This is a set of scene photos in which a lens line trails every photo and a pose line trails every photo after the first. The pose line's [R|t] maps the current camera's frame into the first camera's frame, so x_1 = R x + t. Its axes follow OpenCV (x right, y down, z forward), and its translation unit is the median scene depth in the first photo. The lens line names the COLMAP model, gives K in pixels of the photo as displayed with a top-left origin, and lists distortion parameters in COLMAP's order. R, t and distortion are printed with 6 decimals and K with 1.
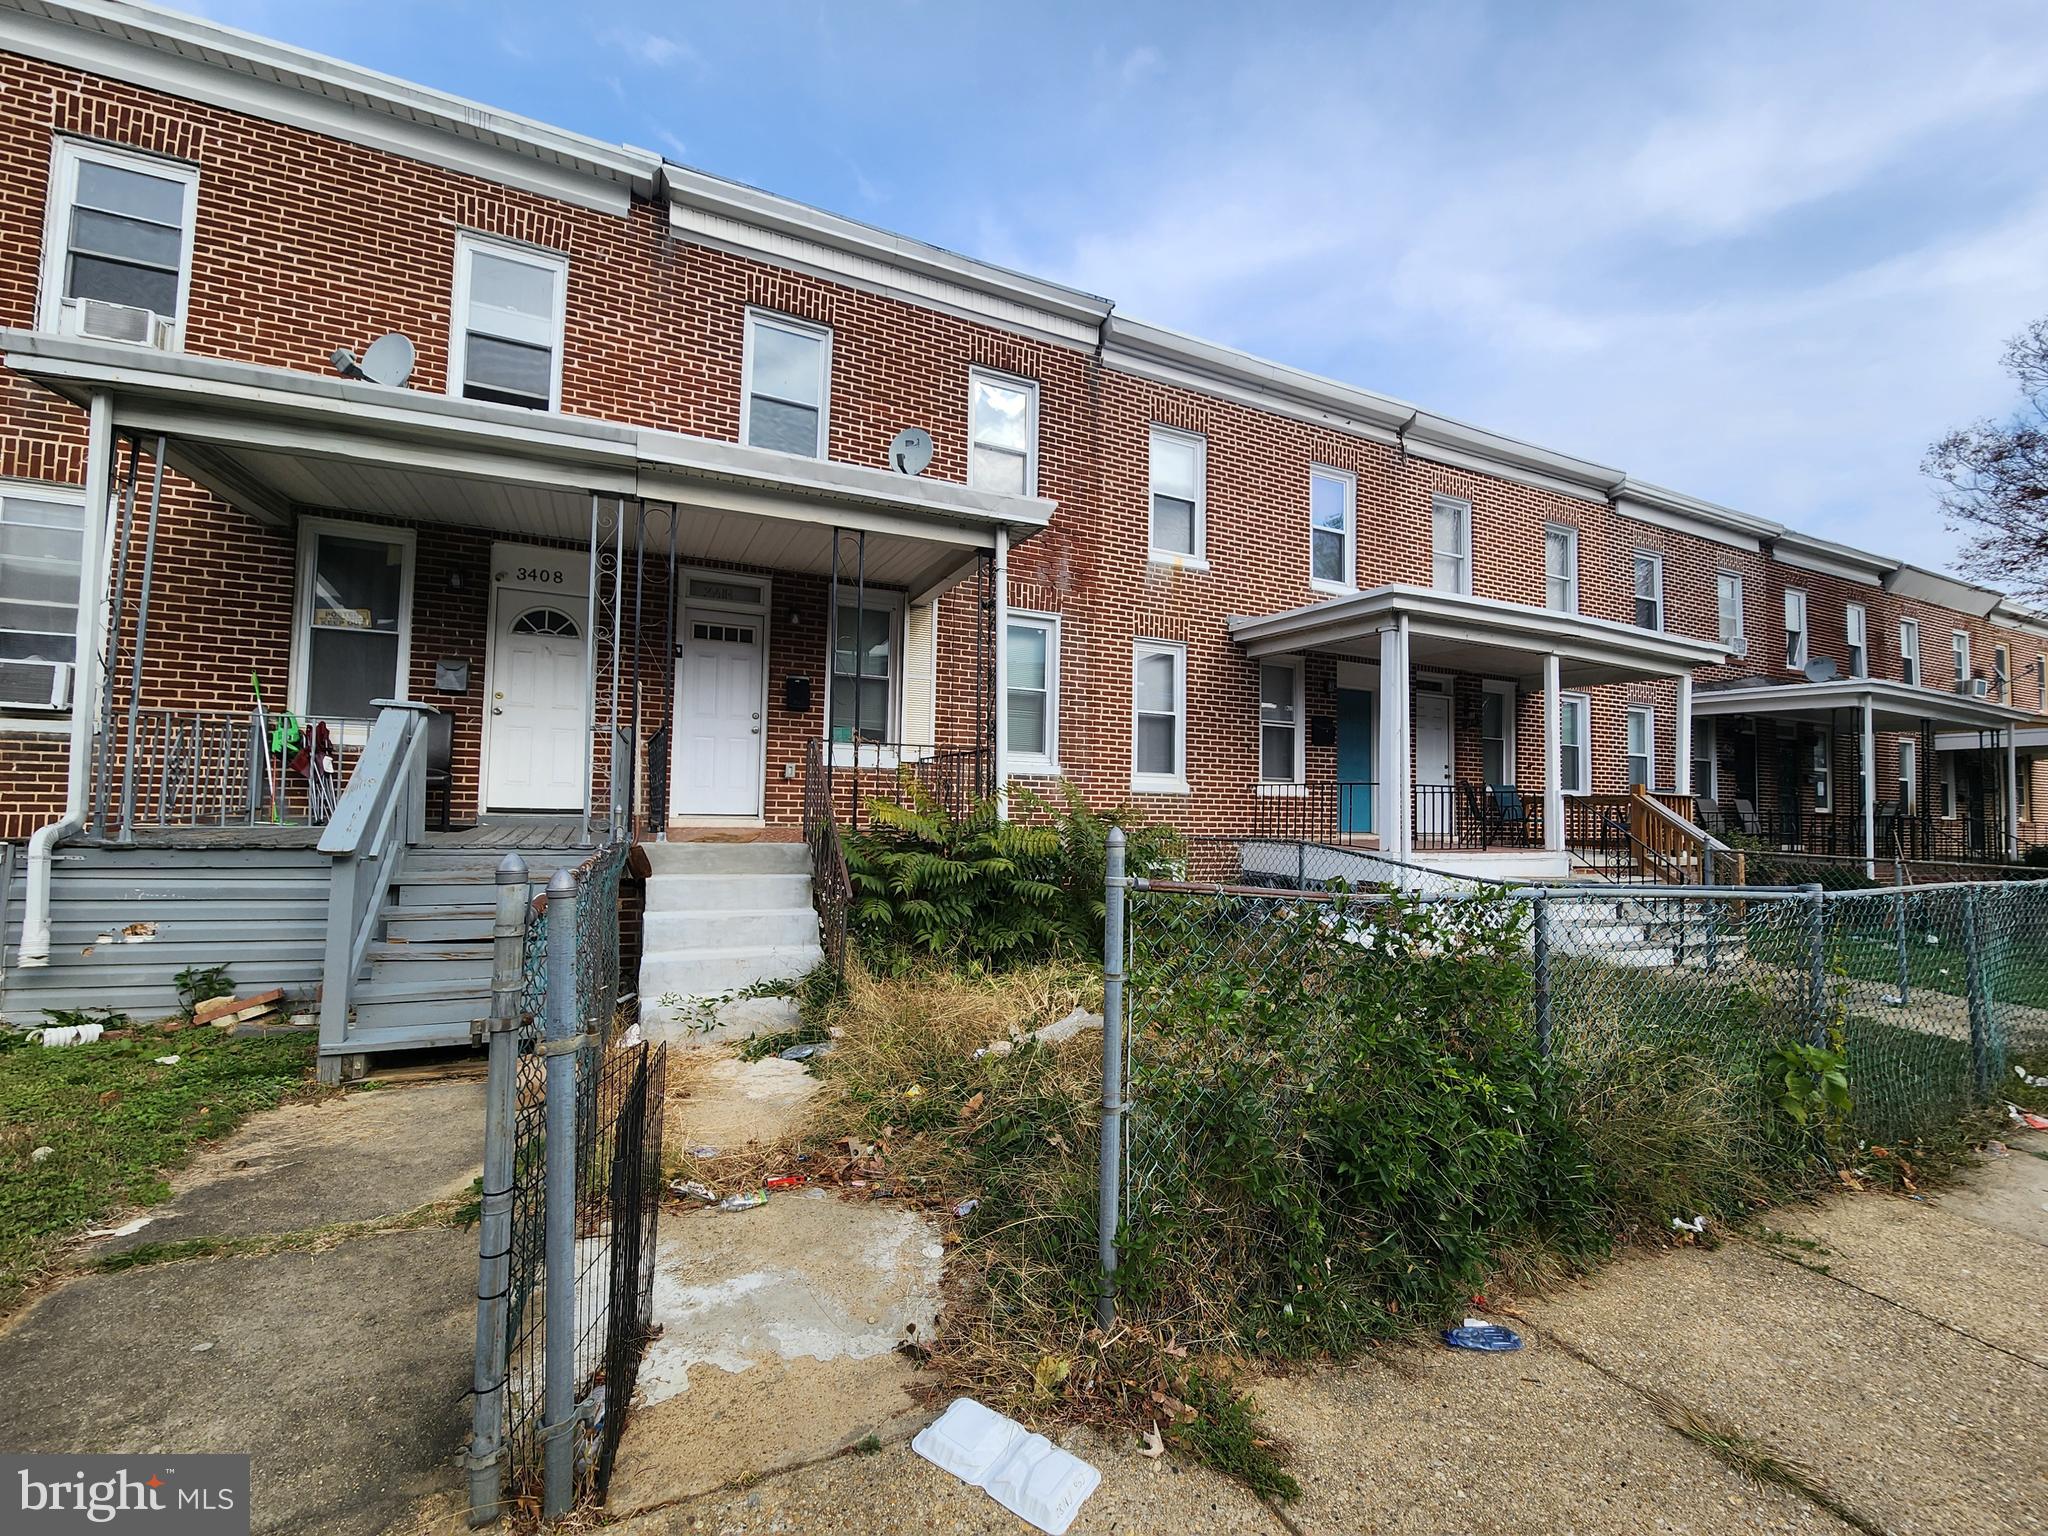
lens RADIAL K [[833.4, 0, 1012.5], [0, 833.4, 766.9], [0, 0, 1]] dist [-0.008745, 0.004049]
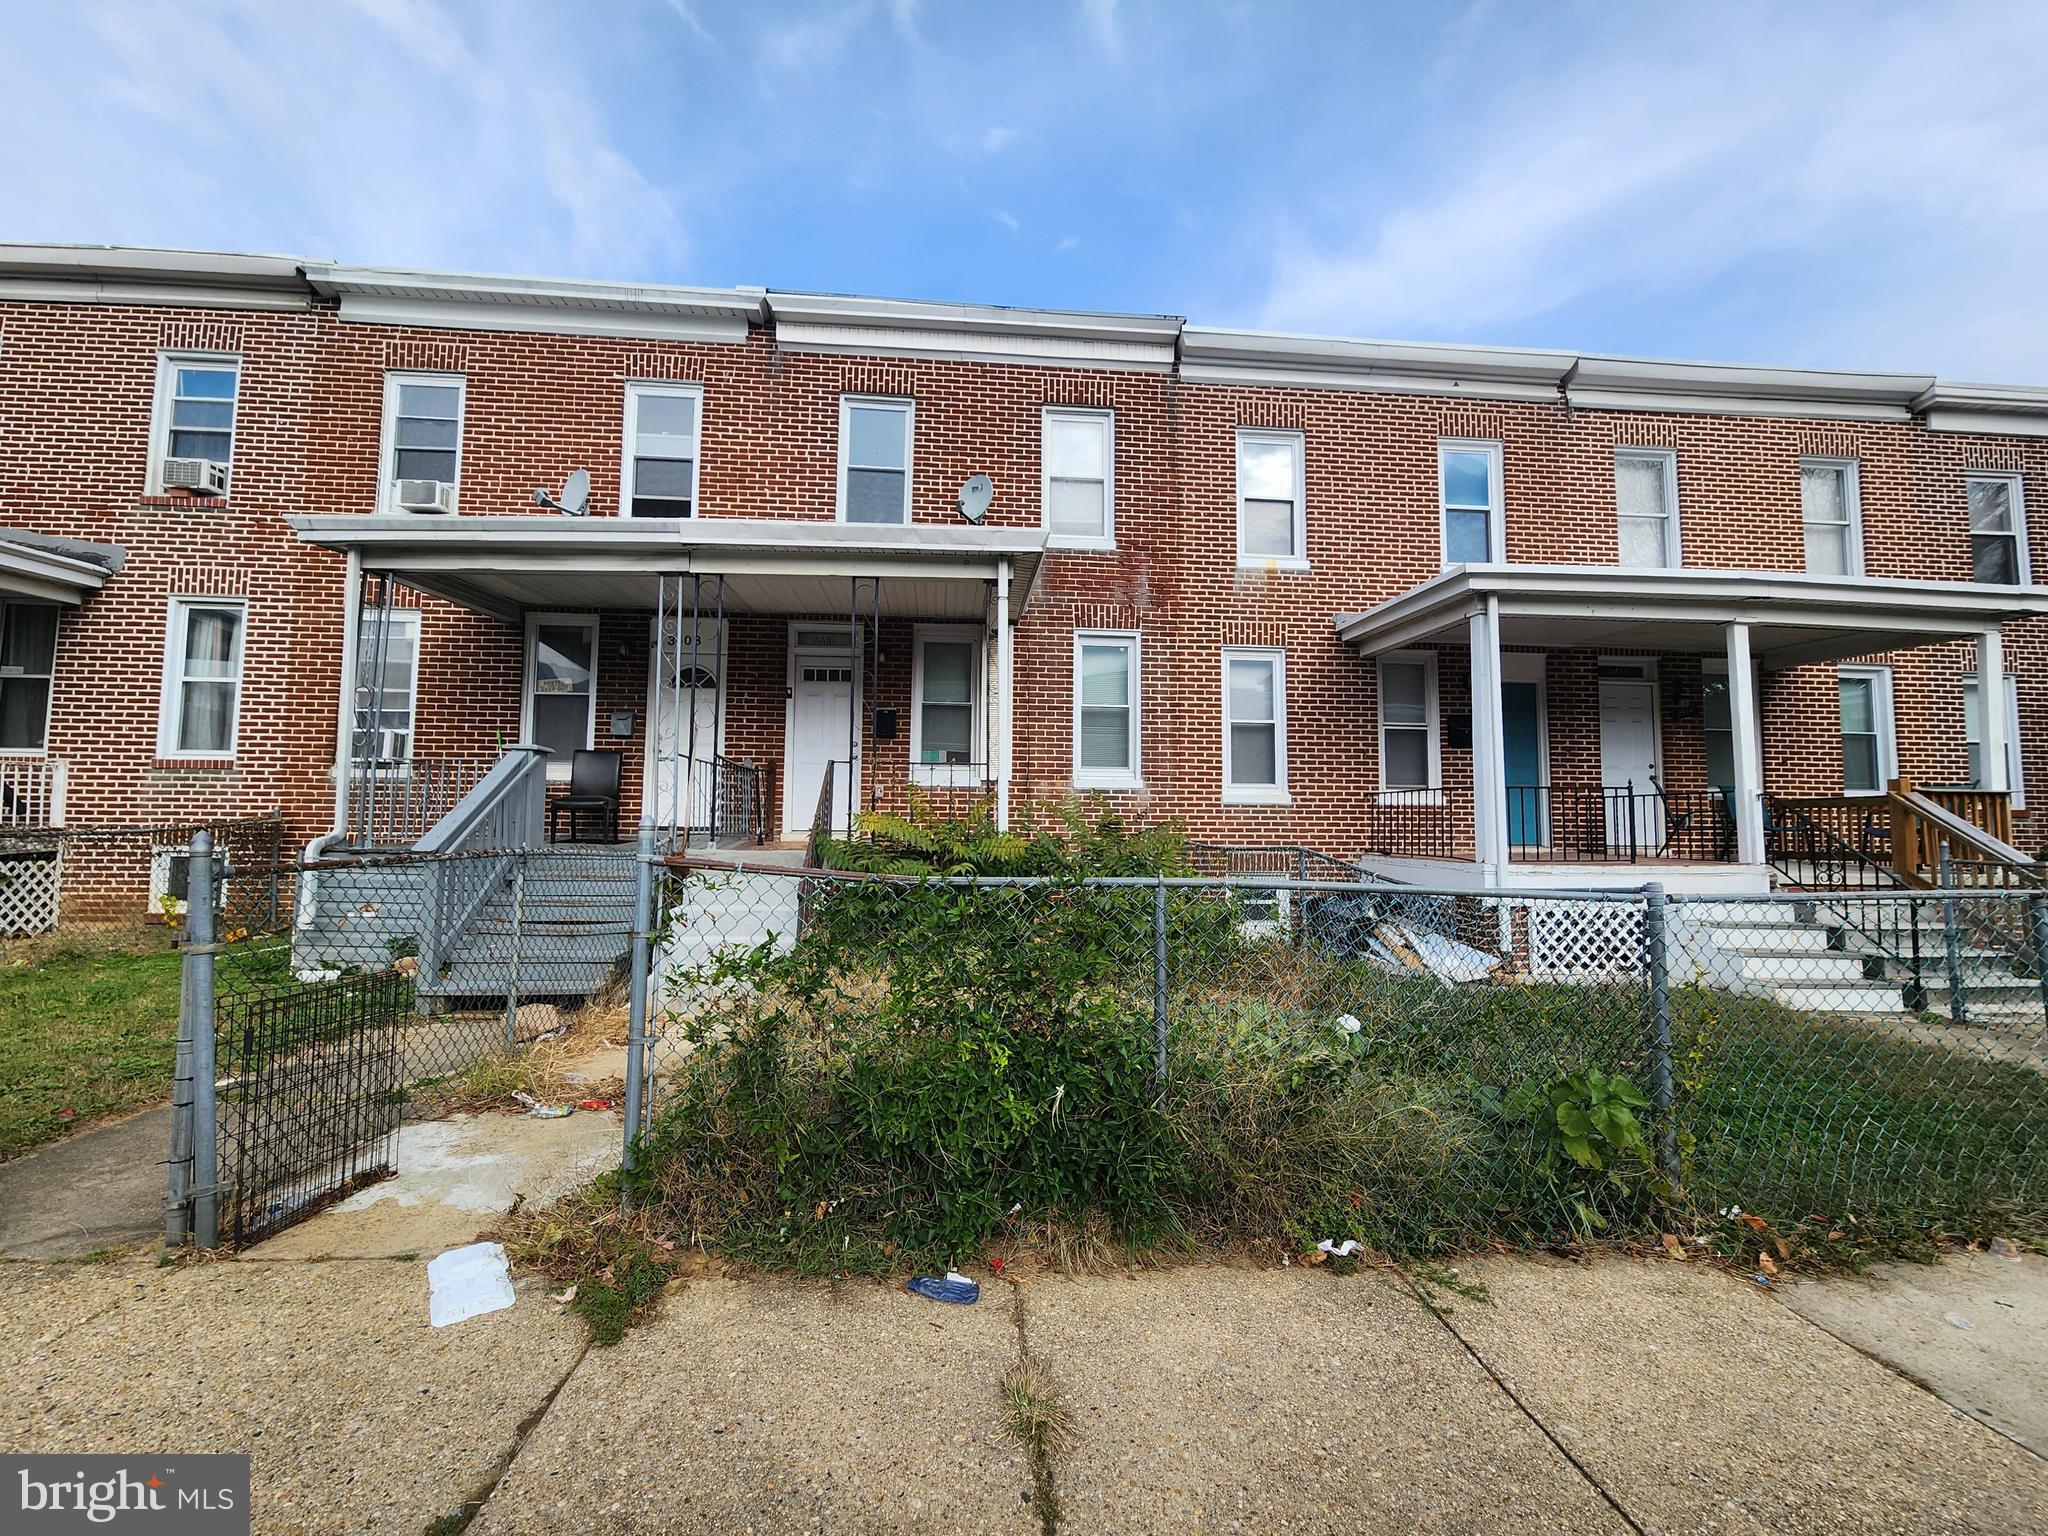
lens RADIAL K [[833.4, 0, 1039.3], [0, 833.4, 766.6], [0, 0, 1]] dist [-0.008745, 0.004049]
pose [[0.941120, -0.038573, -0.335865, 0.303788], [0.028591, 0.998992, -0.034617, 0.016131], [0.336861, 0.022976, 0.941274, 0.005128]]
